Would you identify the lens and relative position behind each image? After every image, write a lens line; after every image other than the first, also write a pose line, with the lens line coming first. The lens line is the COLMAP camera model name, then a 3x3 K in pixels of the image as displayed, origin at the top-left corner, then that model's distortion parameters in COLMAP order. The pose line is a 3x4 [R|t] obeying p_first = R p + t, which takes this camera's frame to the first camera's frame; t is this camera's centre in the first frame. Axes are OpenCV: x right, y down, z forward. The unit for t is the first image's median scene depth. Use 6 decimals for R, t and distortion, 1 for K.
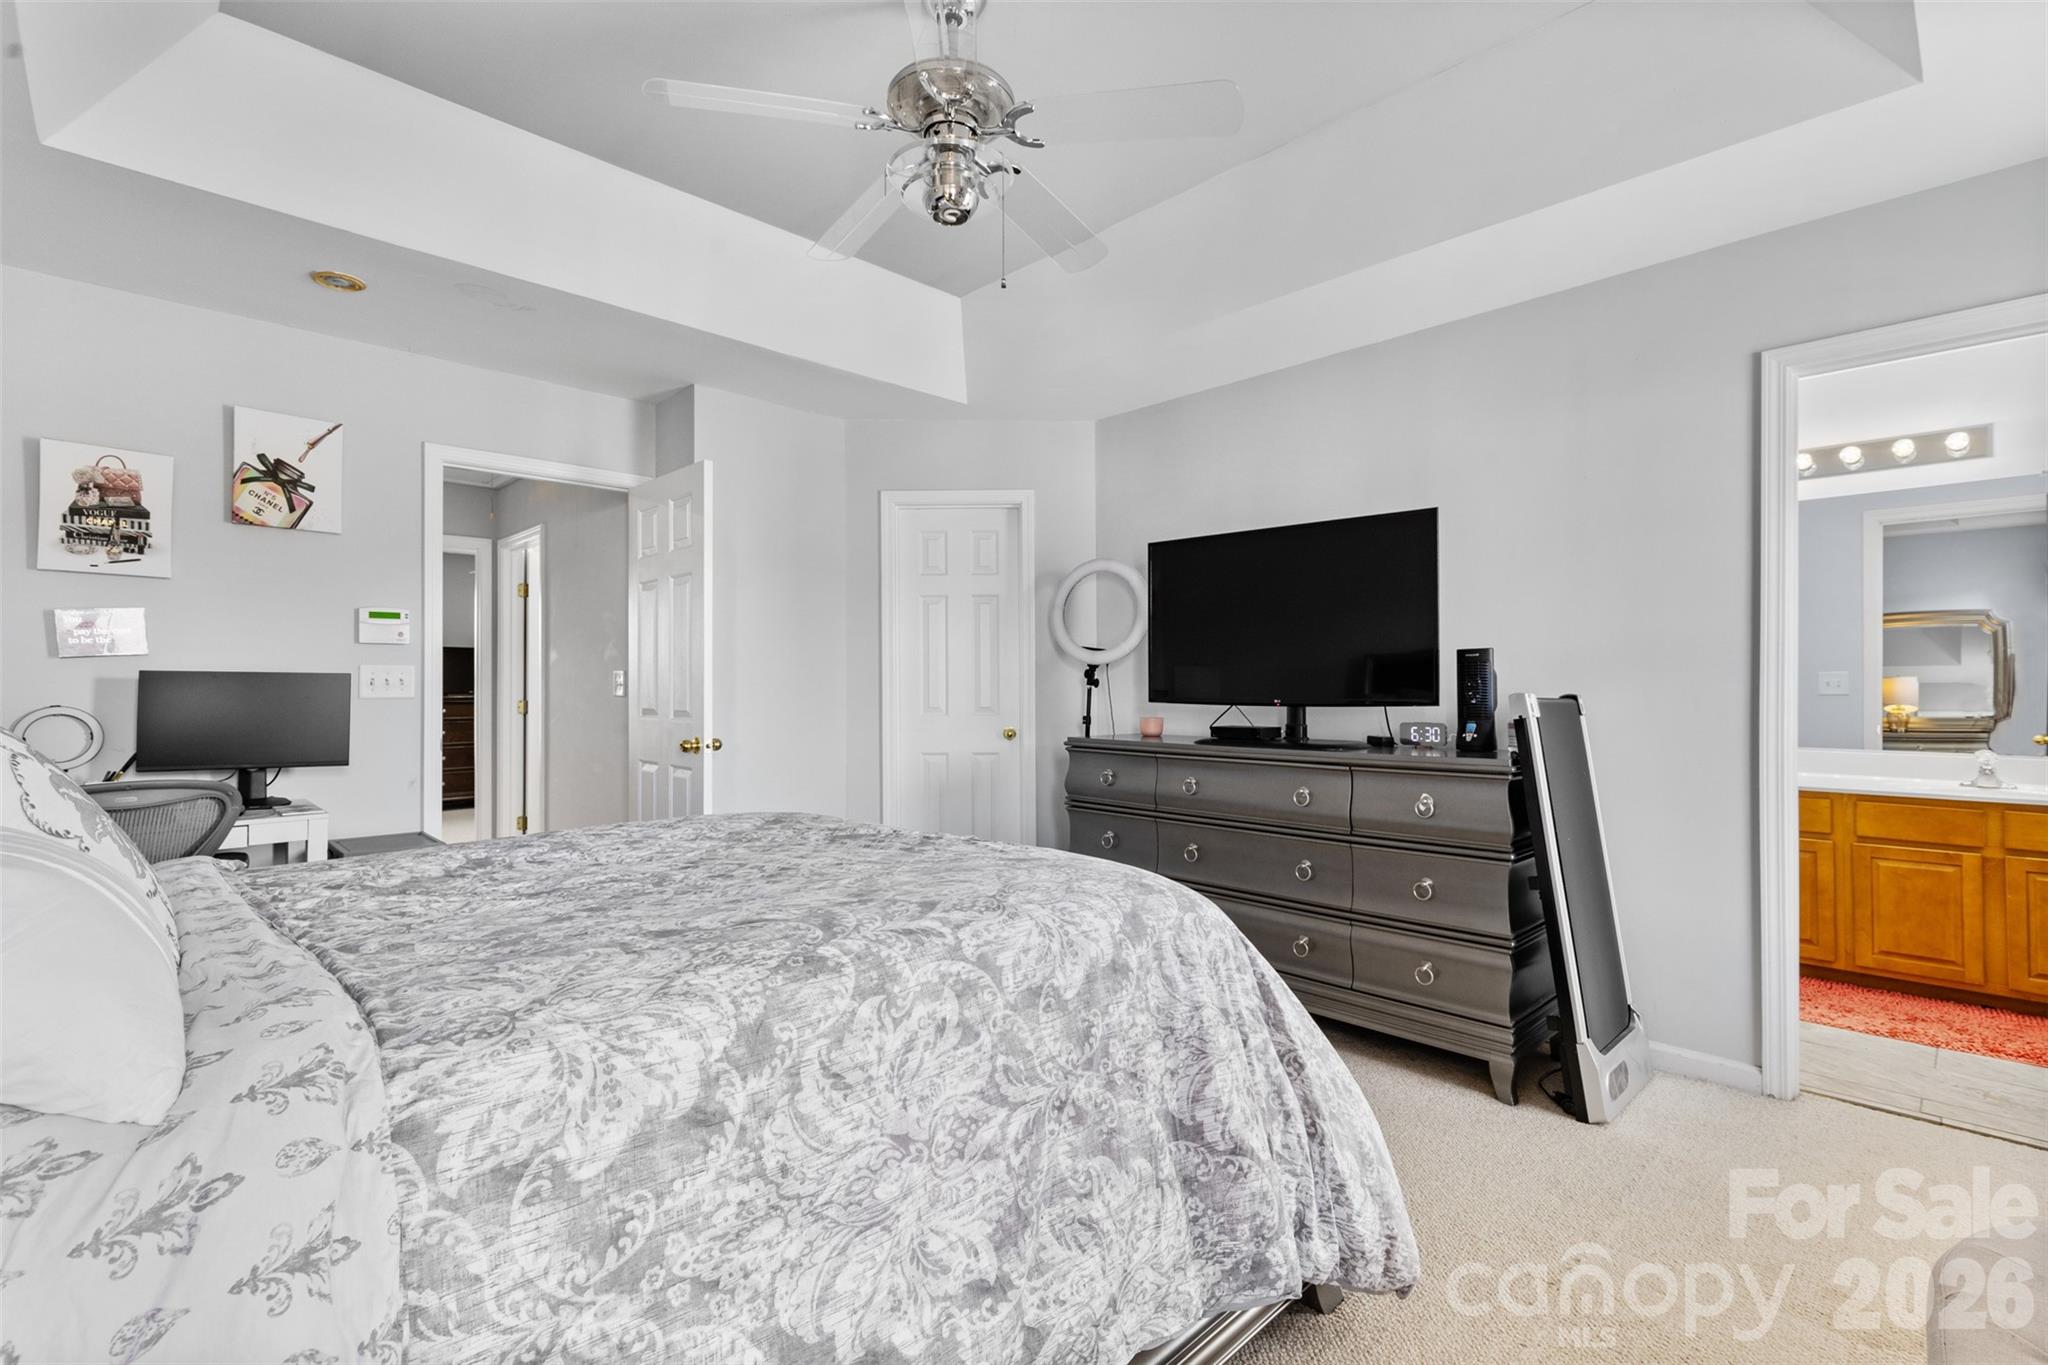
lens RADIAL K [[916.5, 0, 1027.1], [0, 916.5, 677.9], [0, 0, 1]] dist [0.002280, -0.000401]
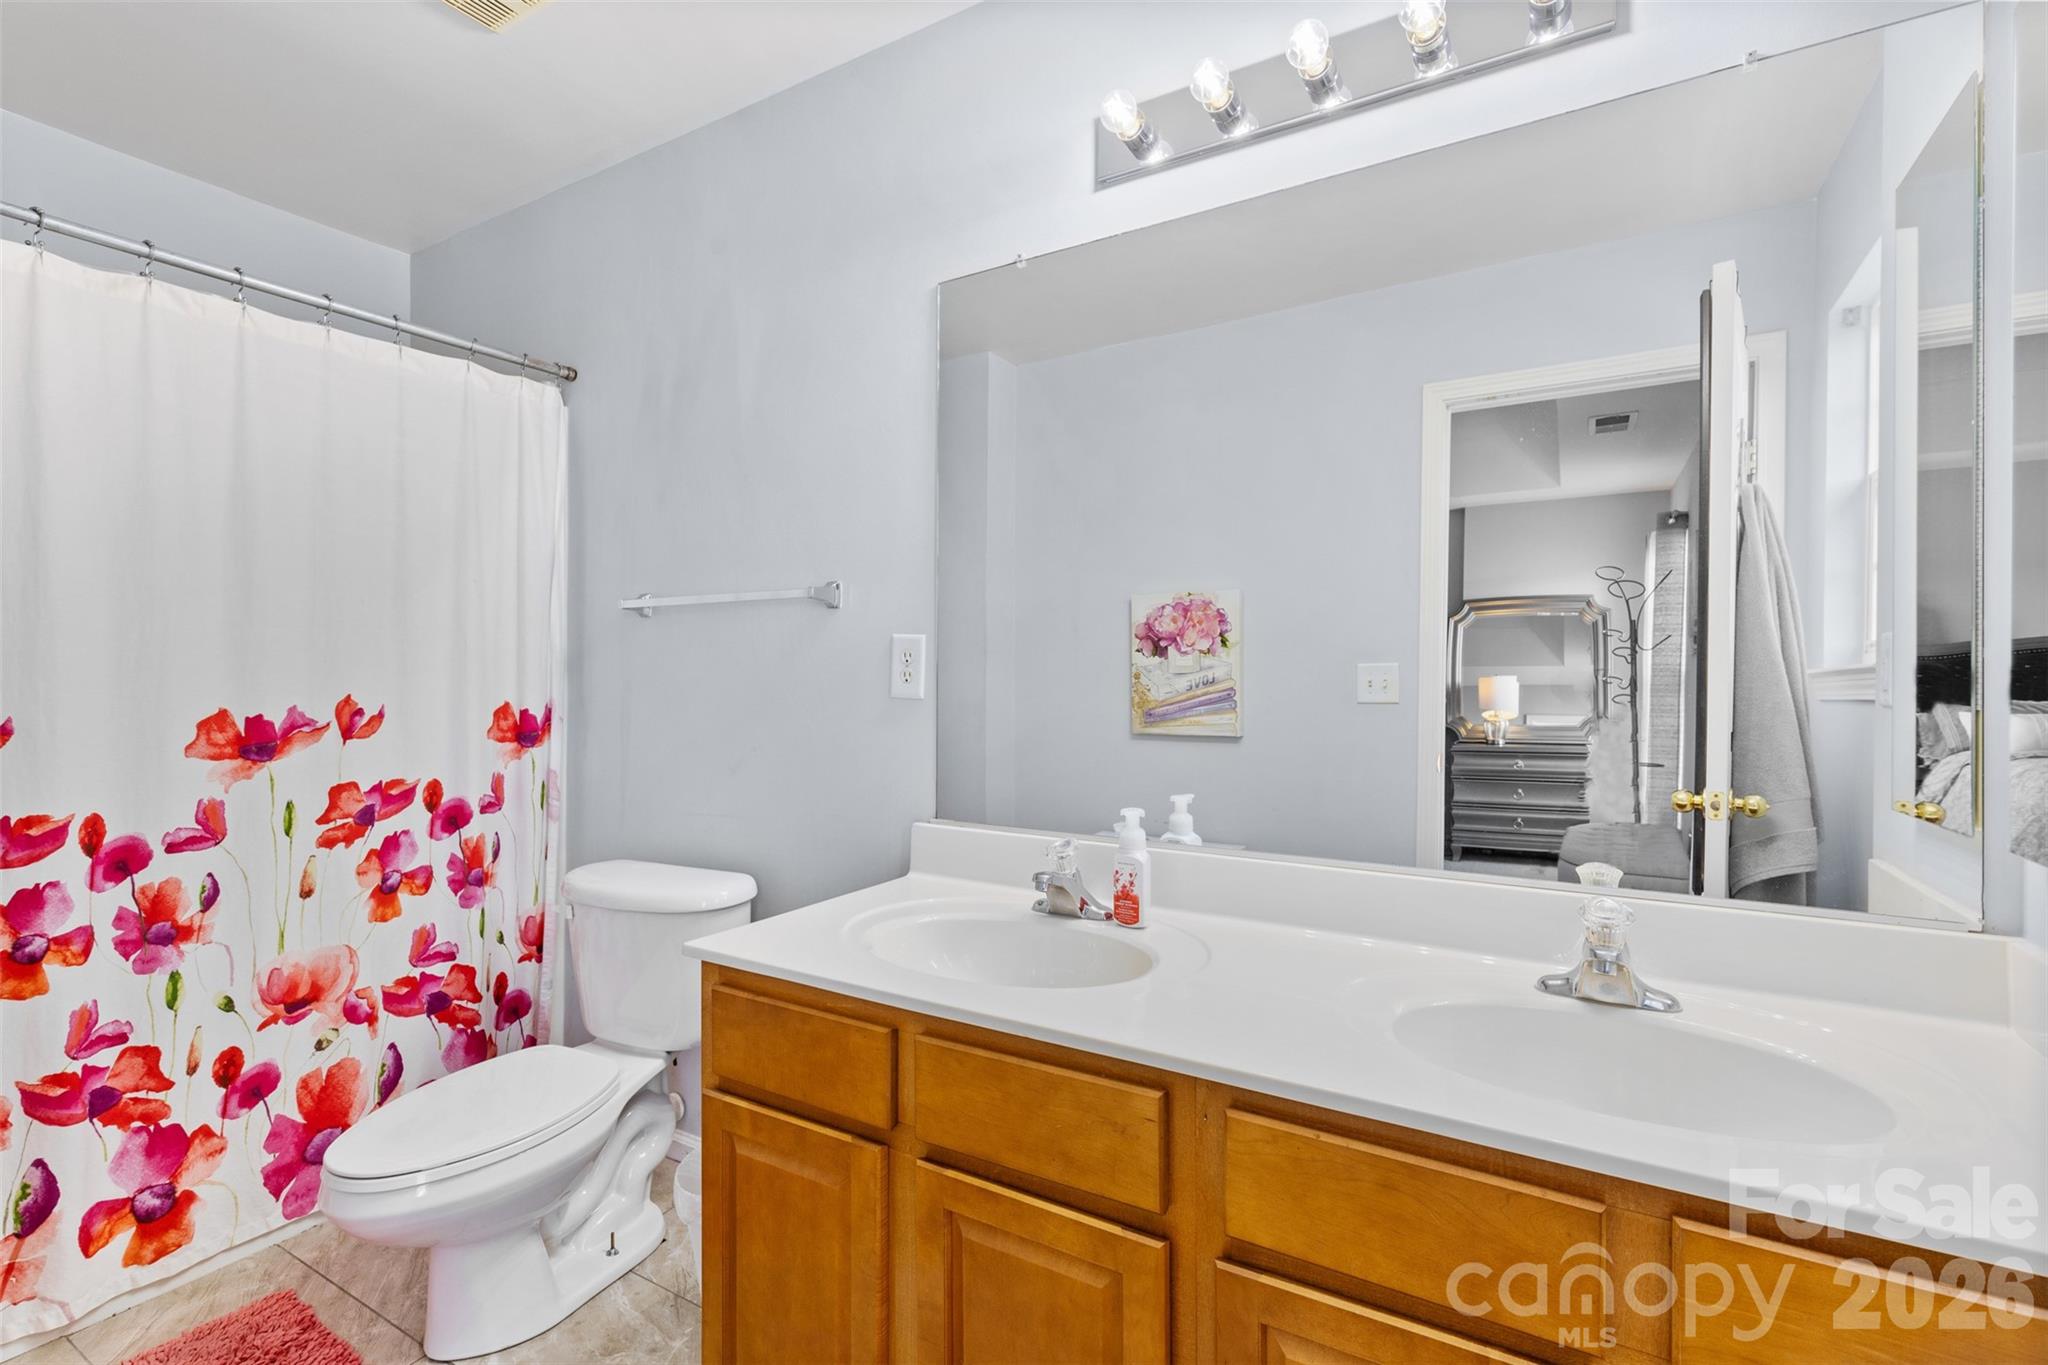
lens RADIAL K [[916.5, 0, 1027.1], [0, 916.5, 677.9], [0, 0, 1]] dist [0.002280, -0.000401]
pose [[0.965486, 0.008120, 0.260328, 0.185717], [-0.009483, 0.999947, 0.003981, 0.000877], [-0.260282, -0.006312, 0.965512, 0.180561]]
